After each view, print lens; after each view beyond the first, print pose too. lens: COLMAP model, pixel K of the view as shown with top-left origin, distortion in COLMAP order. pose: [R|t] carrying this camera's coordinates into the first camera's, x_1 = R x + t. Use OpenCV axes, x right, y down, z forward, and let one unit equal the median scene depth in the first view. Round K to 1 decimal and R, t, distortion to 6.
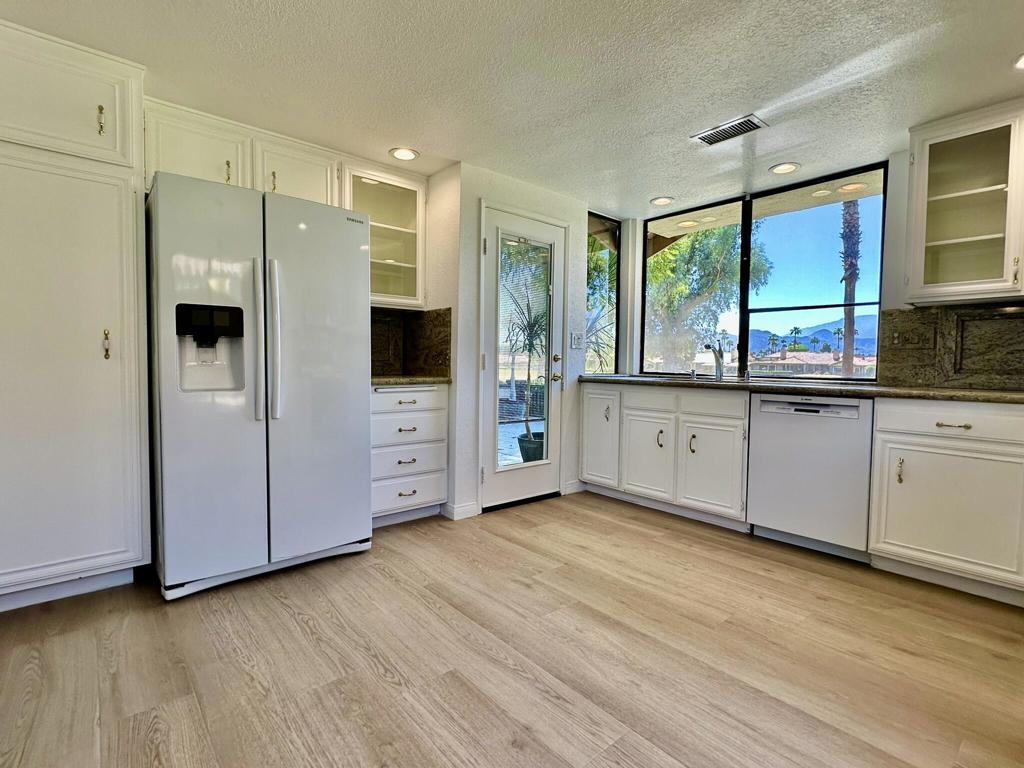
lens RADIAL K [[496.8, 0, 512.0], [0, 496.8, 384.0], [0, 0, 1]] dist [0.000289, 0.000013]
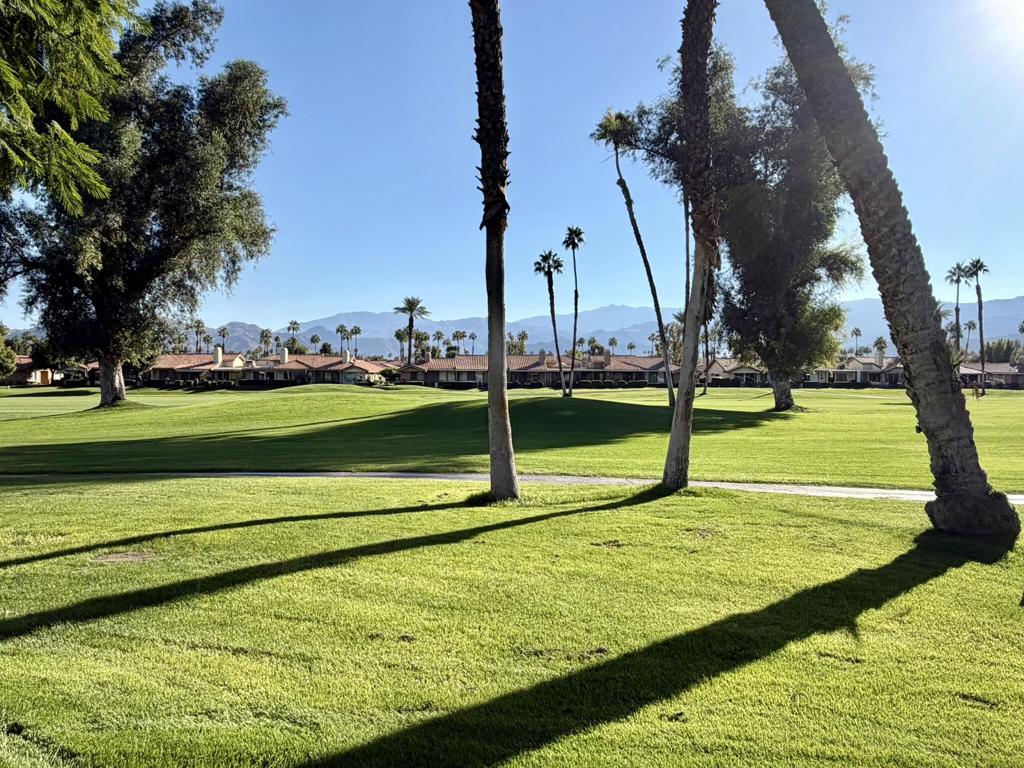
lens RADIAL K [[676.9, 0, 506.4], [0, 676.9, 385.6], [0, 0, 1]] dist [-0.003784, -0.002488]
pose [[0.674829, -0.024040, 0.737582, 0.053953], [0.034457, 0.999406, 0.001048, -0.014788], [-0.737169, 0.024708, 0.675256, 0.157212]]
